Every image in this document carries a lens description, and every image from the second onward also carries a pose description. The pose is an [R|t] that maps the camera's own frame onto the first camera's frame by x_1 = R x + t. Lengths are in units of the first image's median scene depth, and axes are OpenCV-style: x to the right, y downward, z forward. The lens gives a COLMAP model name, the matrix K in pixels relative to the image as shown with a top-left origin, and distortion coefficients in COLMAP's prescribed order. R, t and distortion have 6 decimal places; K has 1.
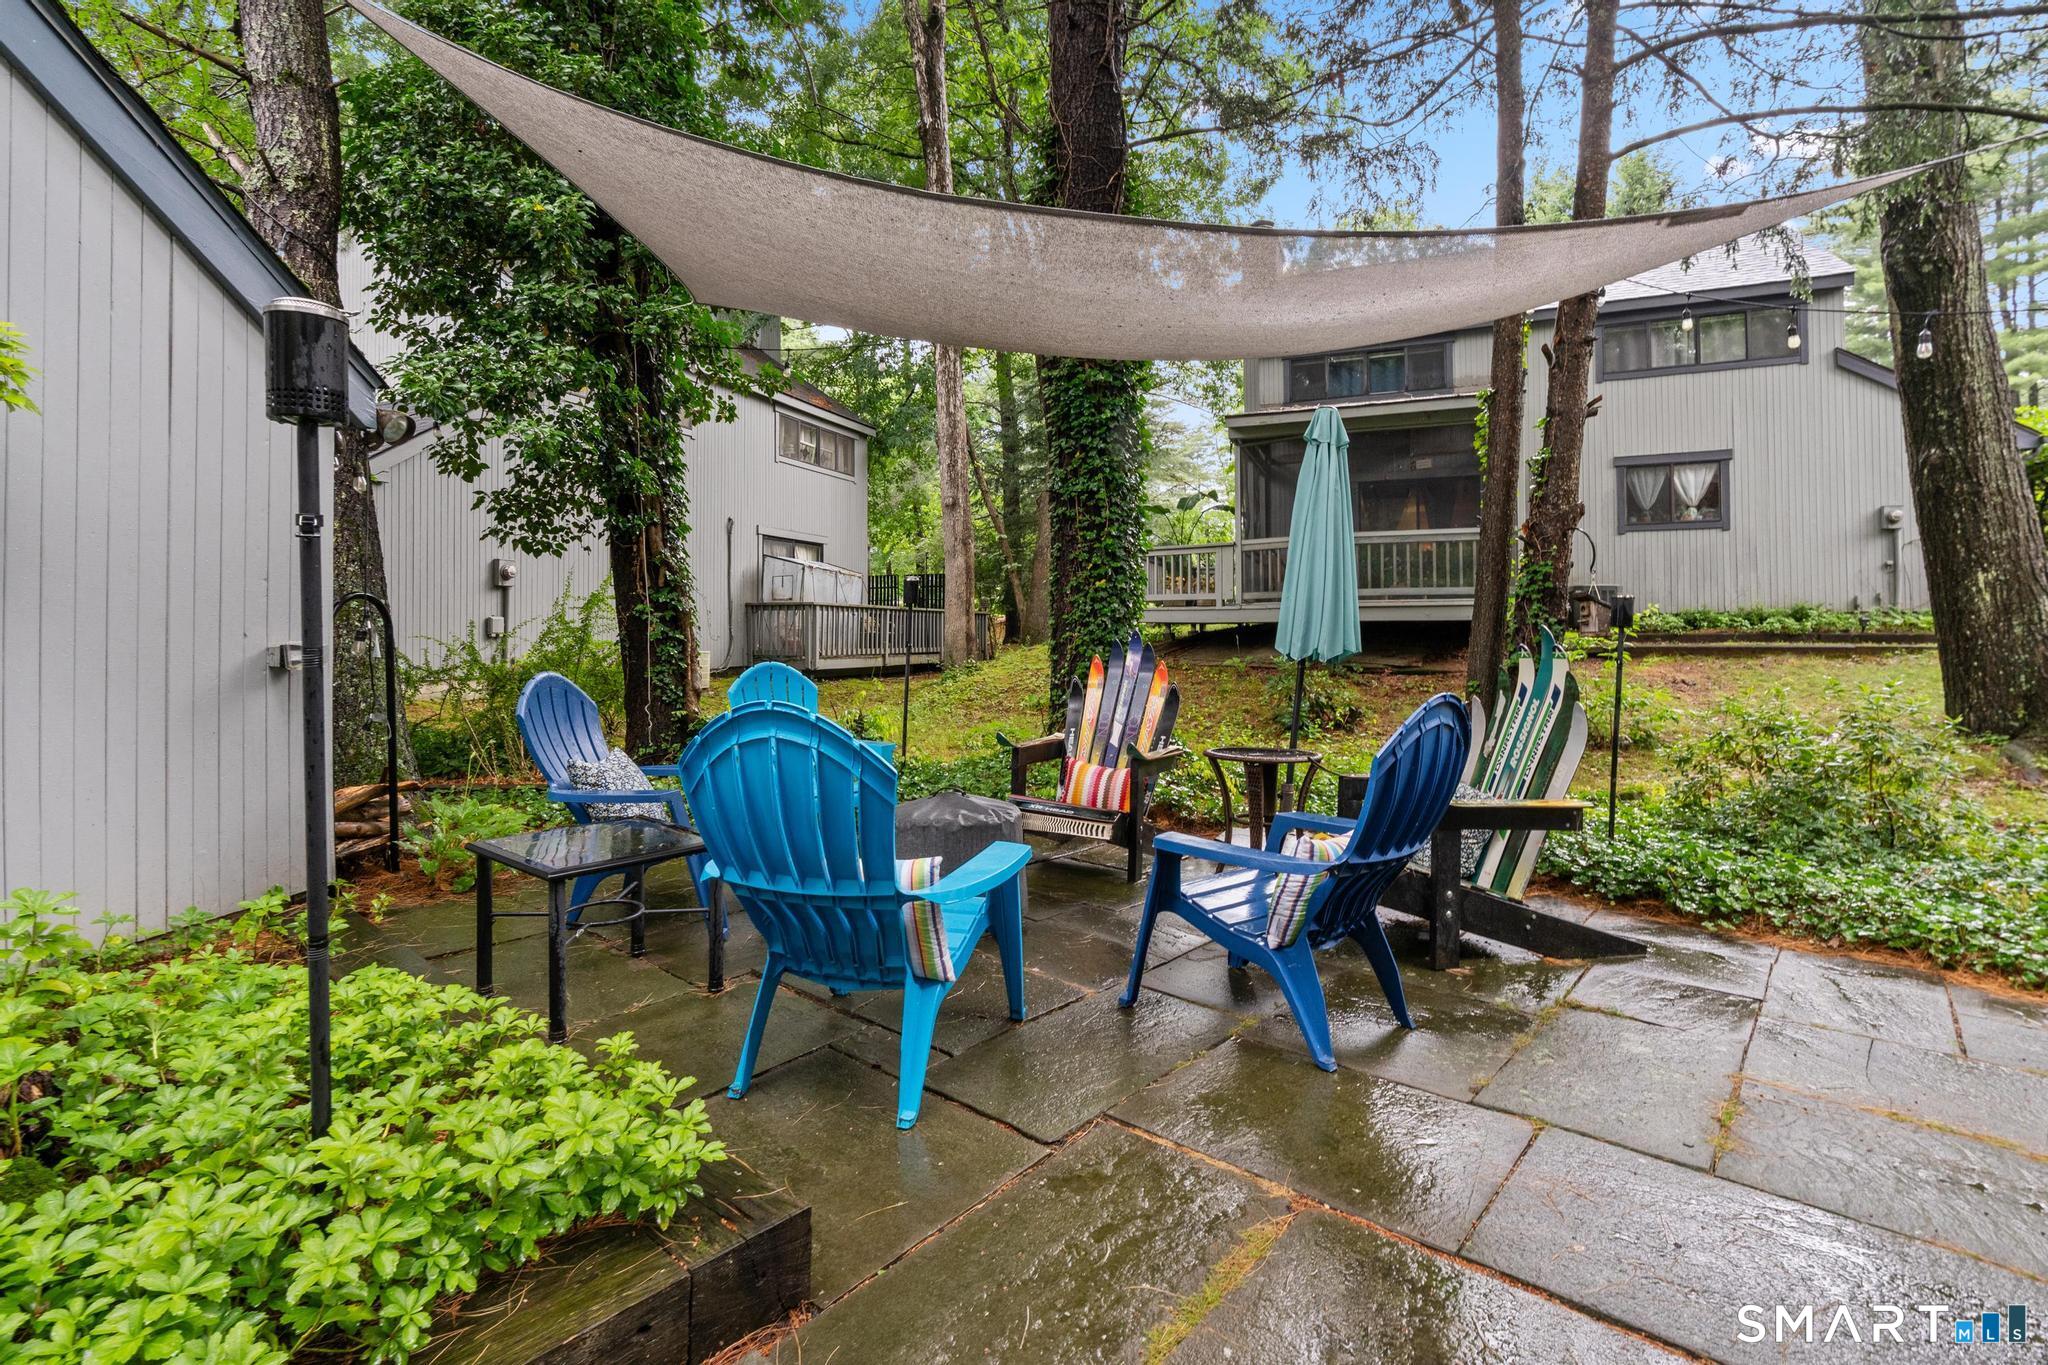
lens RADIAL K [[933.1, 0, 1017.9], [0, 933.1, 662.5], [0, 0, 1]] dist [-0.004463, 0.004815]
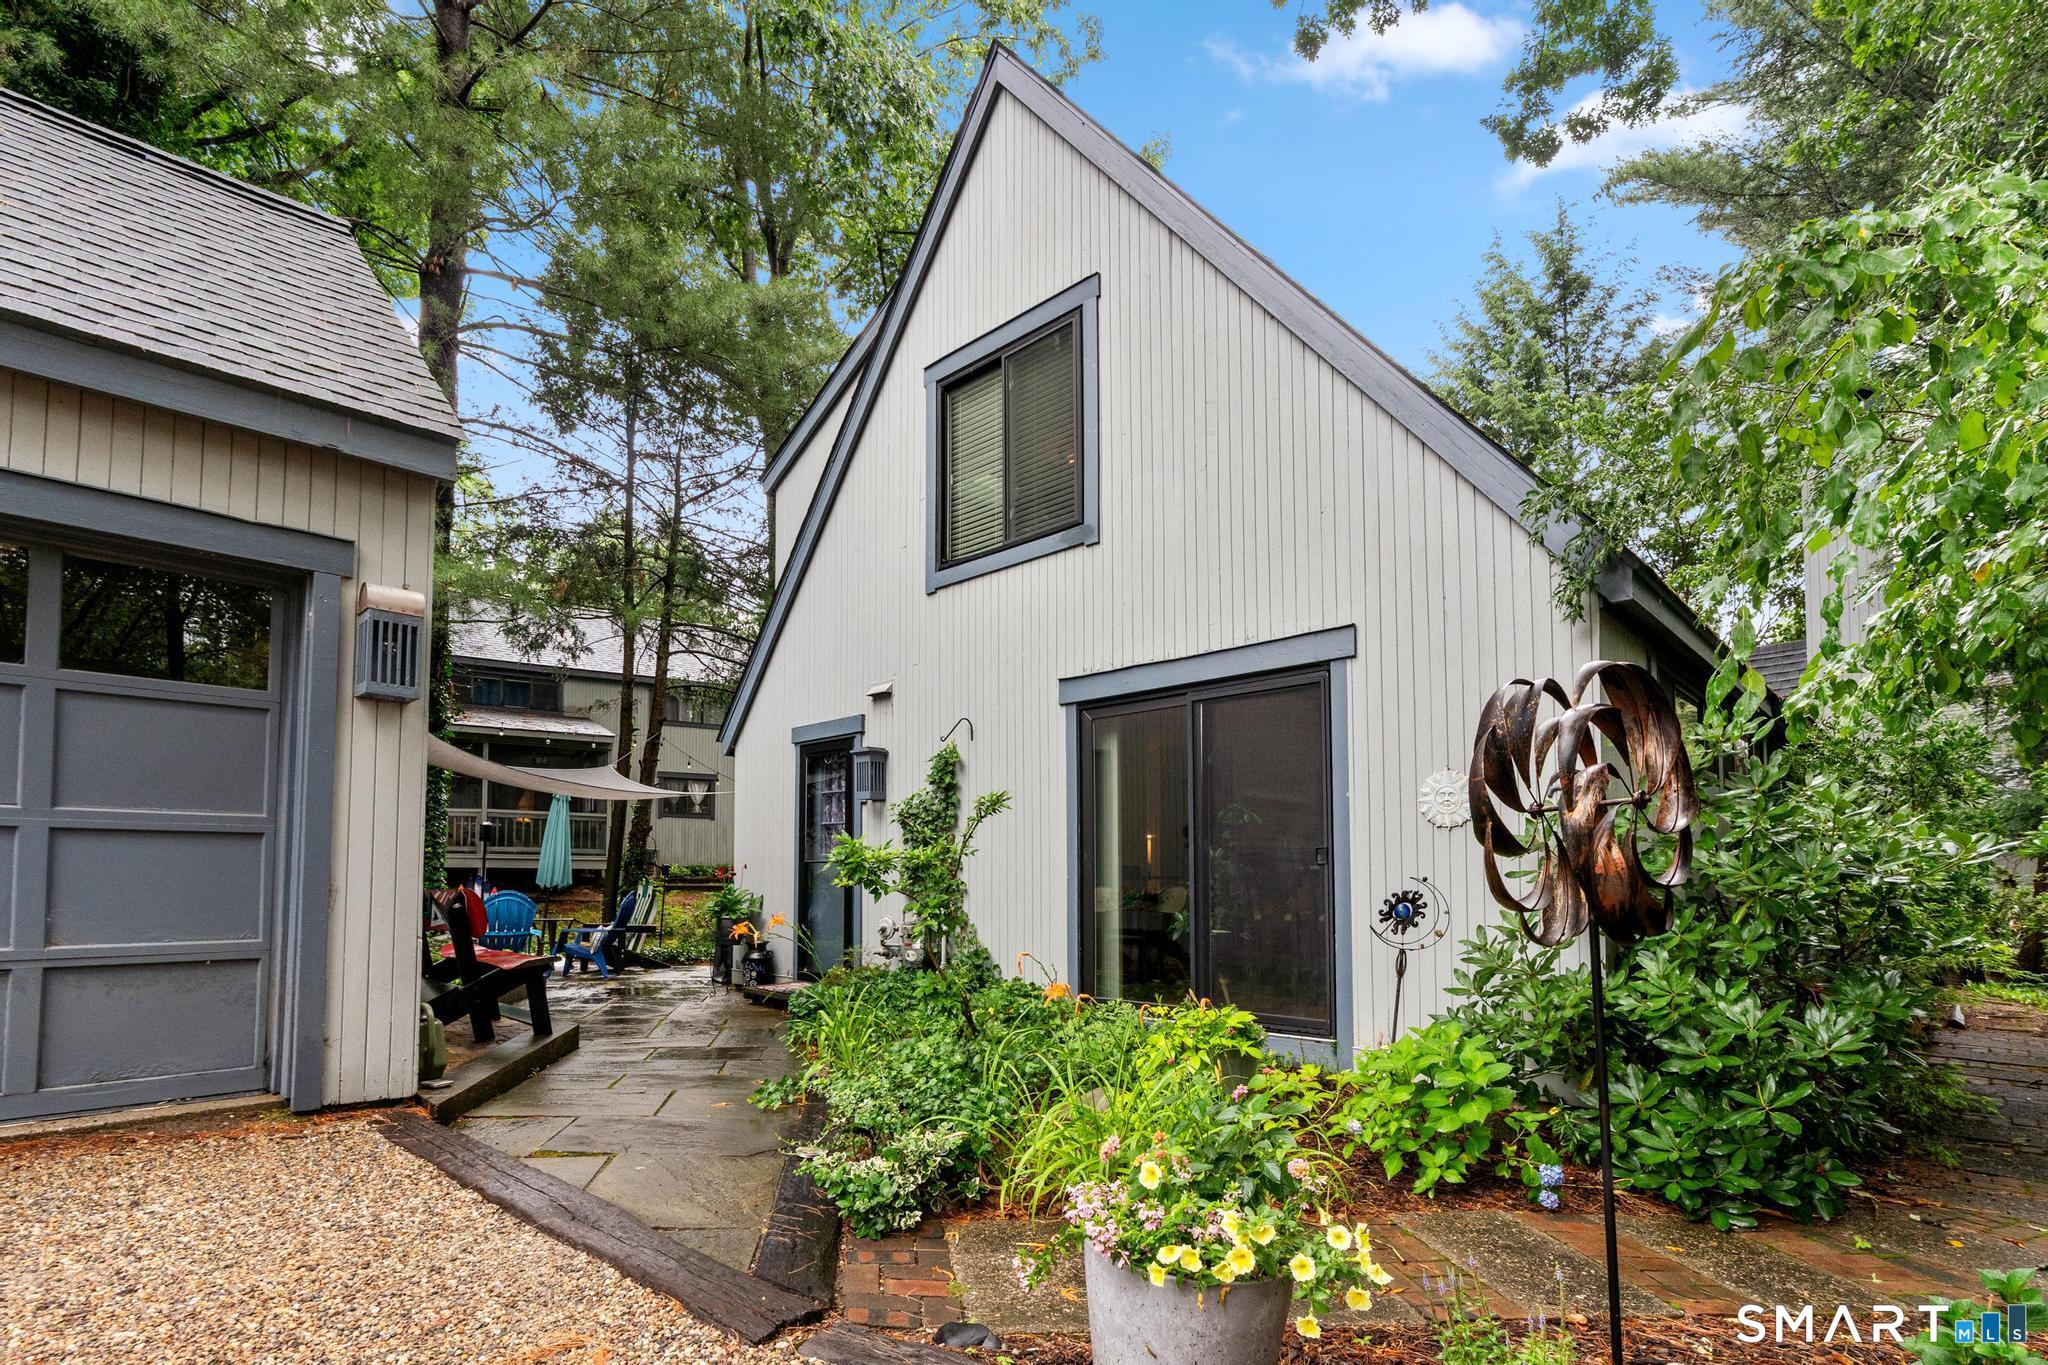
lens RADIAL K [[933.1, 0, 1017.9], [0, 933.1, 662.5], [0, 0, 1]] dist [-0.004463, 0.004815]
pose [[0.586461, 0.174093, 0.791047, -0.474670], [0.036042, 0.970052, -0.240209, 0.022204], [-0.809175, 0.169384, 0.562623, -0.692108]]
